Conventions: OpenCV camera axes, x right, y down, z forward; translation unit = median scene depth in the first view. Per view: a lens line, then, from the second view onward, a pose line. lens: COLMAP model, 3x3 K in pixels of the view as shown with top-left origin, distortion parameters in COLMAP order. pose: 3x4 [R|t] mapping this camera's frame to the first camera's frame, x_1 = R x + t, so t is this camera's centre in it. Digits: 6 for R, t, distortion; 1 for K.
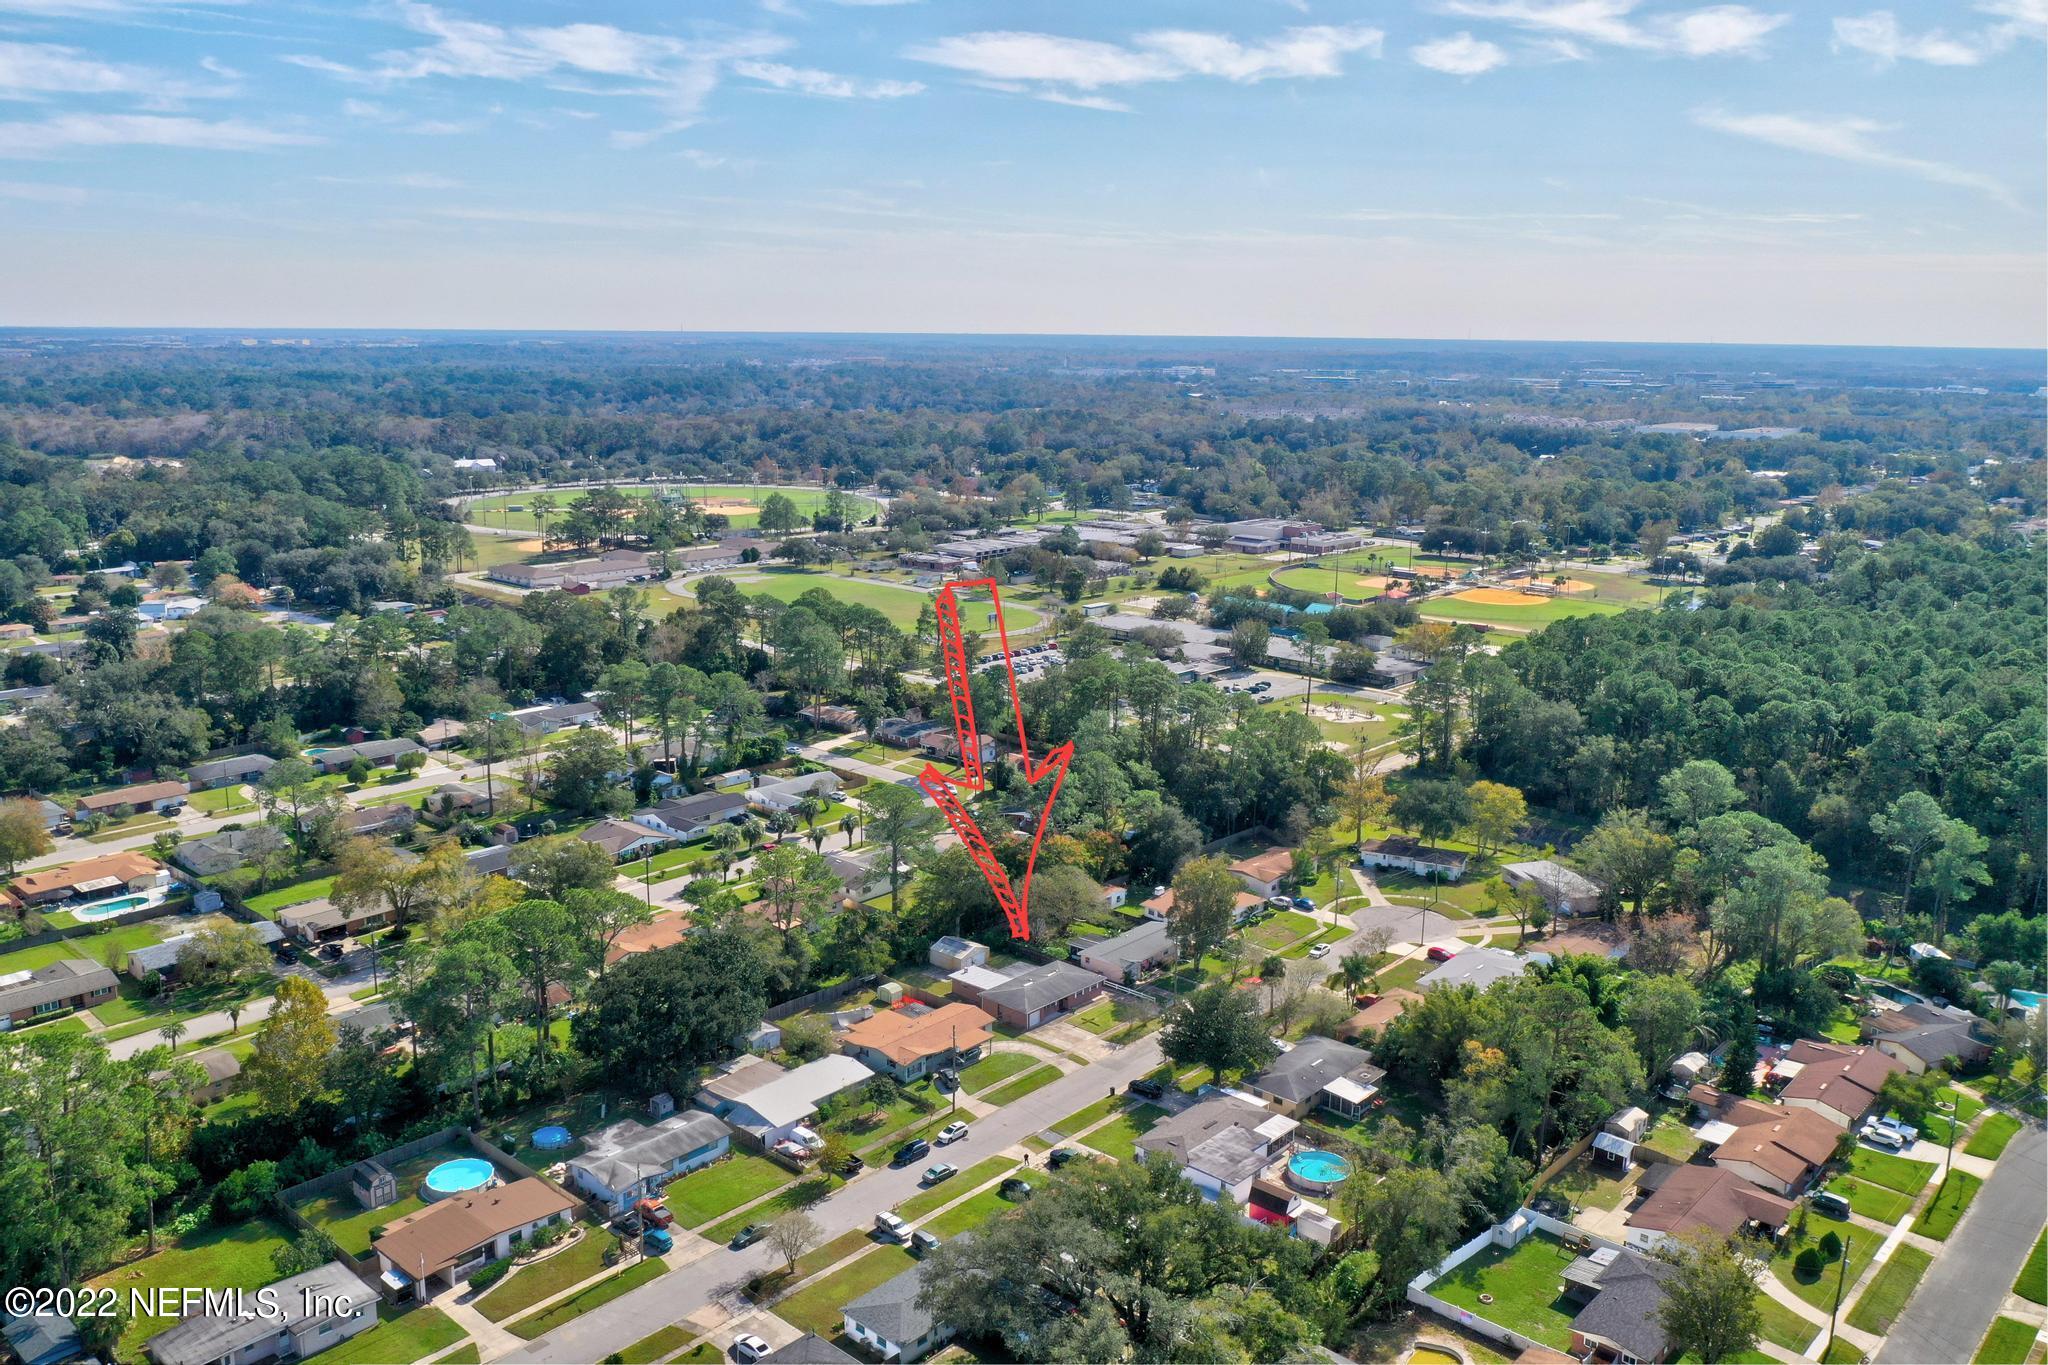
lens RADIAL K [[1648.2, 0, 1005.6], [0, 1648.2, 662.2], [0, 0, 1]] dist [-0.004556, -0.004253]
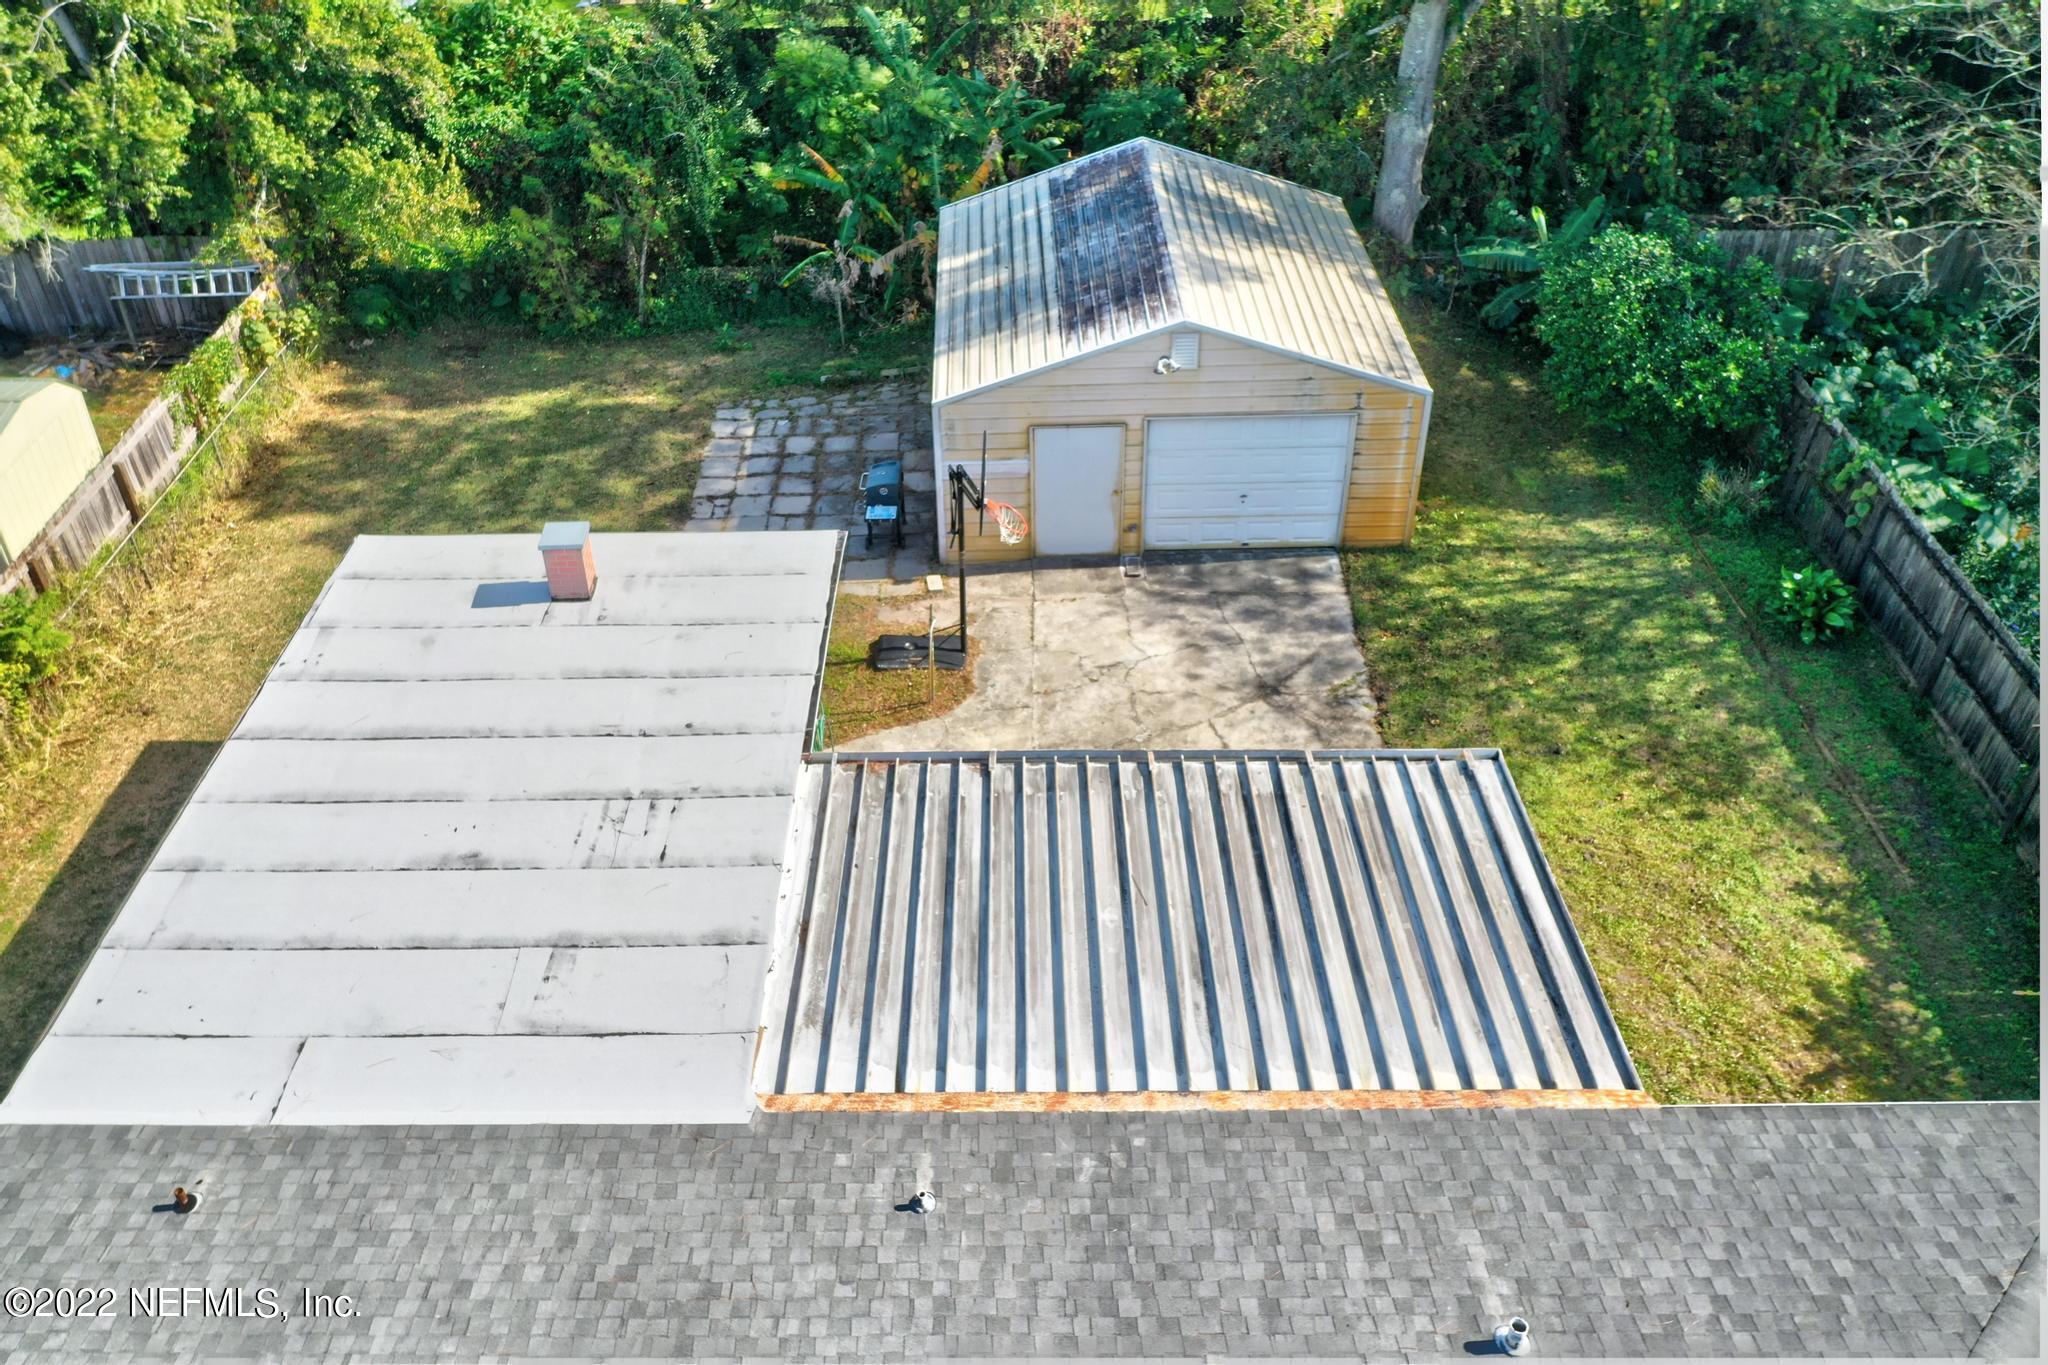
lens RADIAL K [[1648.2, 0, 1005.6], [0, 1648.2, 662.2], [0, 0, 1]] dist [-0.004556, -0.004253]
pose [[0.676345, 0.430110, -0.597965, 0.031155], [-0.131548, 0.869289, 0.476479, 0.150175], [0.724743, -0.243603, 0.644520, 0.939123]]
